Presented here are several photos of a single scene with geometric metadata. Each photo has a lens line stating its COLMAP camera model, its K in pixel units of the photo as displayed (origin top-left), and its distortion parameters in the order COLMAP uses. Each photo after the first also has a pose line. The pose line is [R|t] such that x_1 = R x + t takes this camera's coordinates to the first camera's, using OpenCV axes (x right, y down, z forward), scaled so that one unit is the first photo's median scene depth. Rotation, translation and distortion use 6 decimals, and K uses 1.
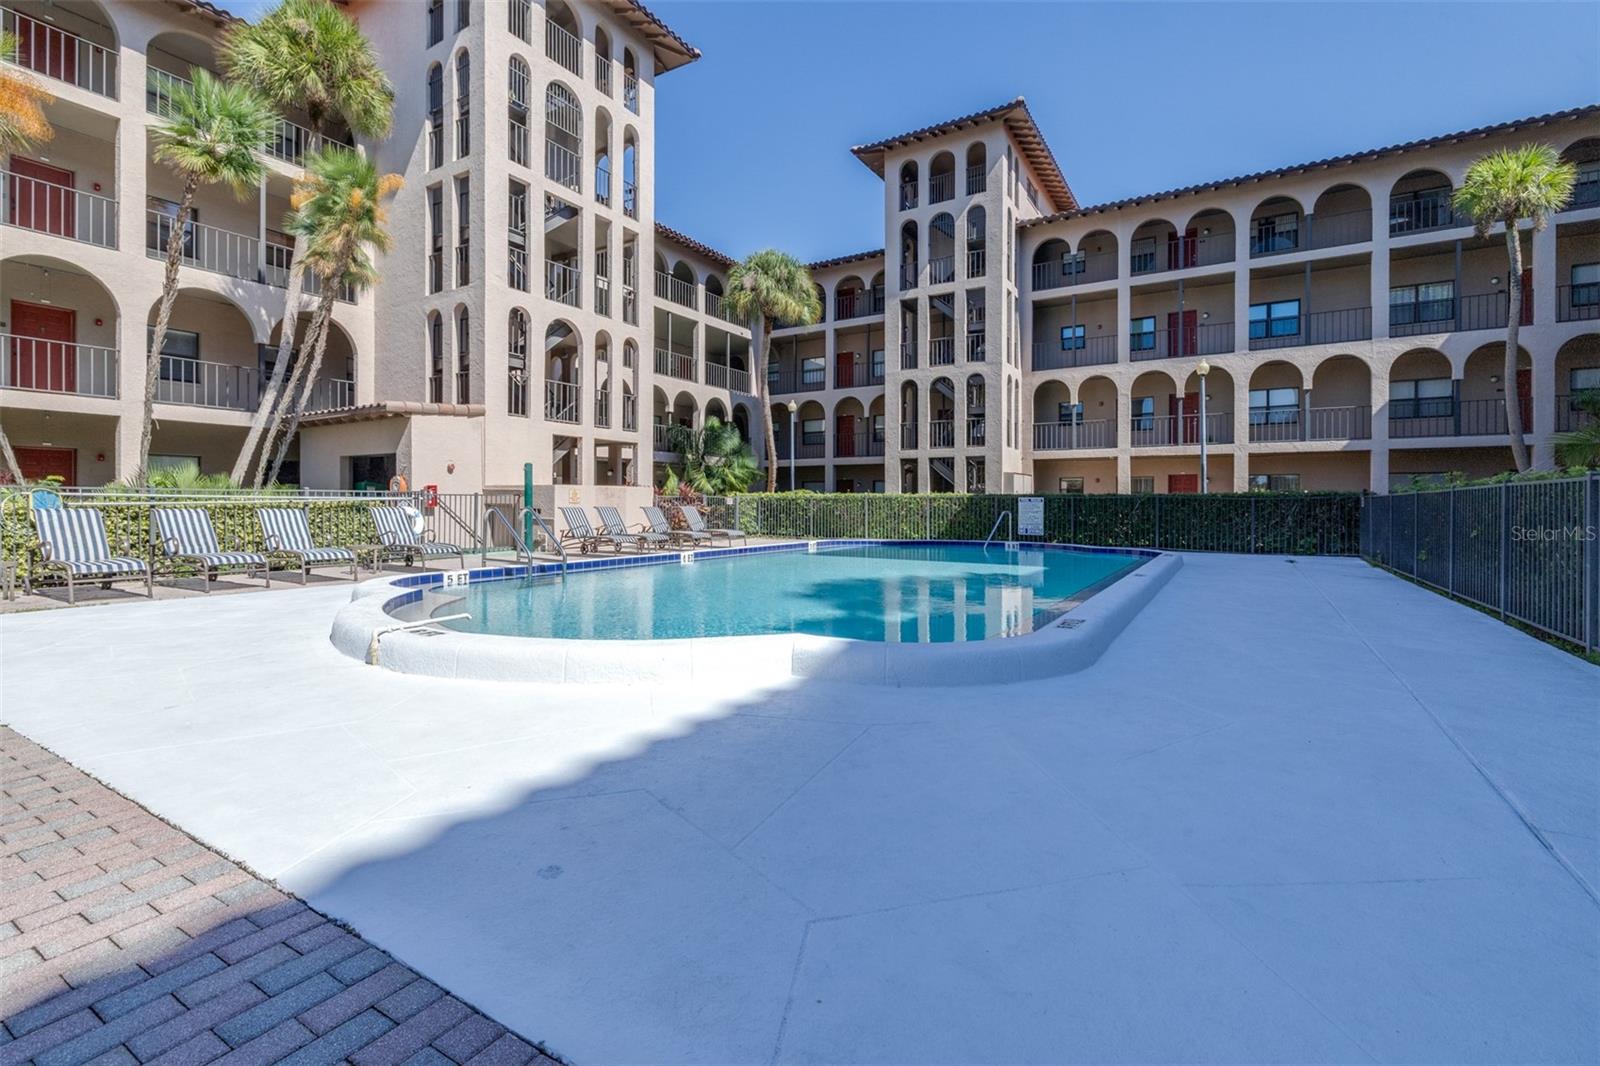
lens RADIAL K [[702.8, 0, 806.1], [0, 702.8, 510.4], [0, 0, 1]] dist [-0.001174, -0.000314]
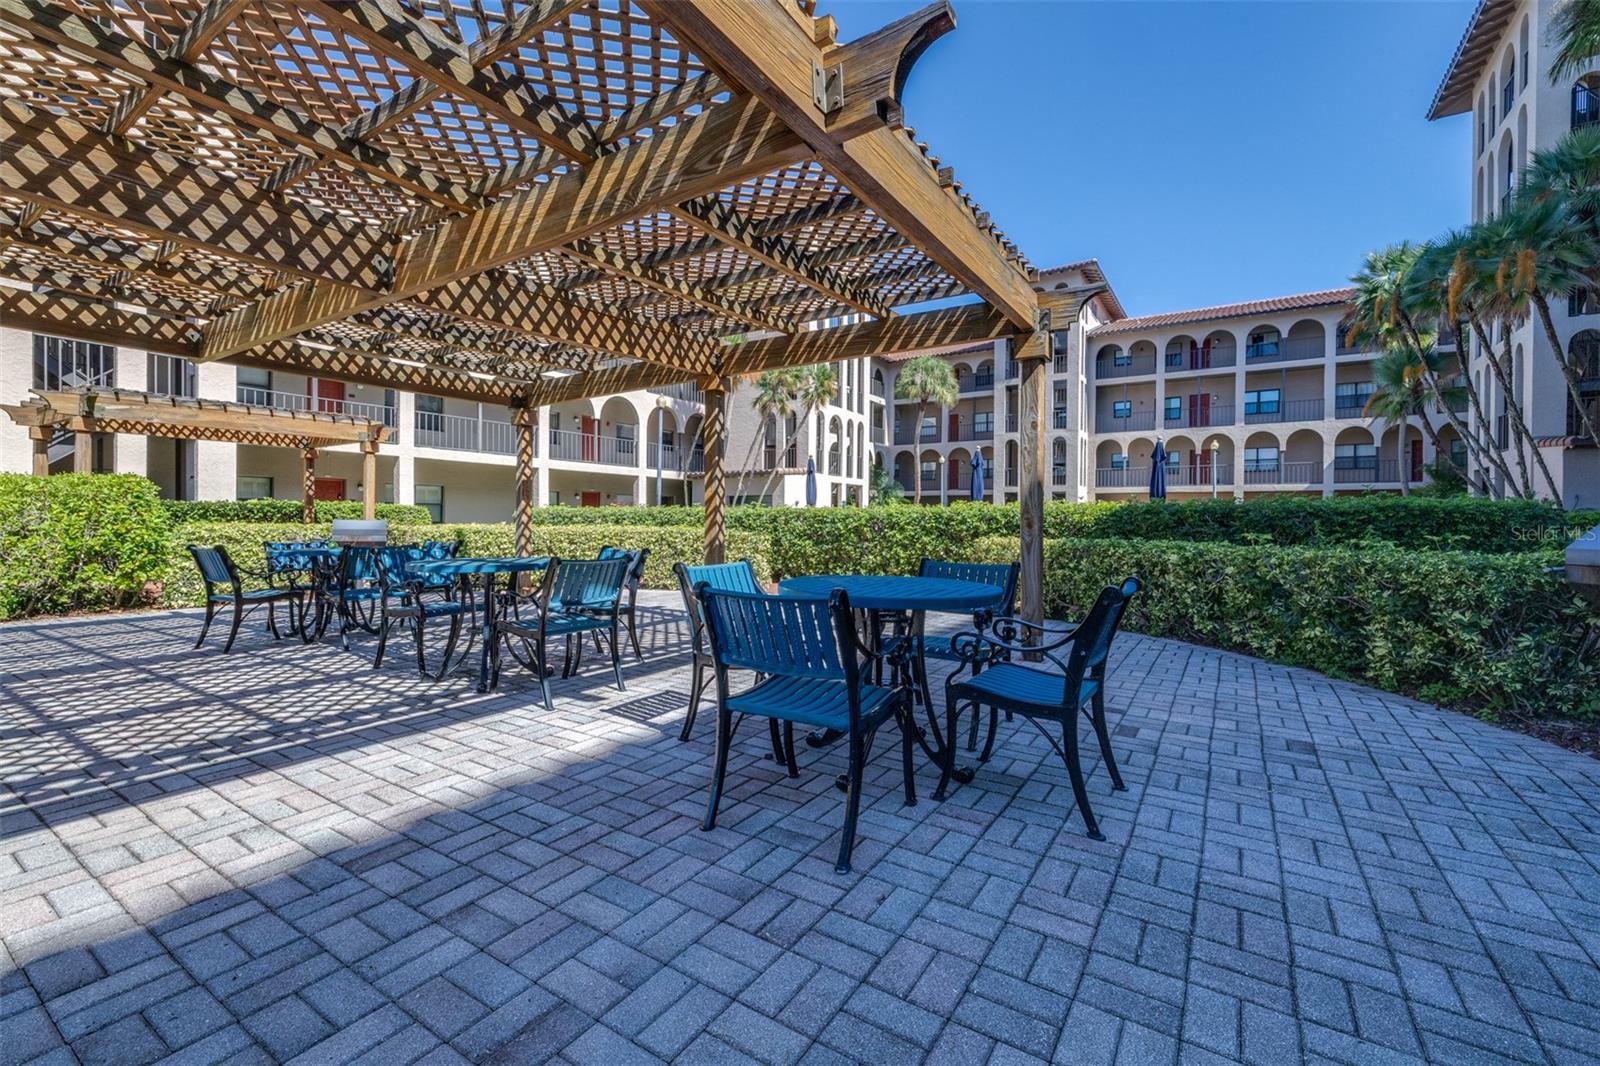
lens RADIAL K [[702.8, 0, 780.1], [0, 702.8, 533.9], [0, 0, 1]] dist [-0.001174, -0.000314]
pose [[0.999473, 0.004313, -0.032180, -0.322870], [-0.004074, 0.999964, 0.007500, 0.004291], [0.032211, -0.007365, 0.999454, -0.550496]]
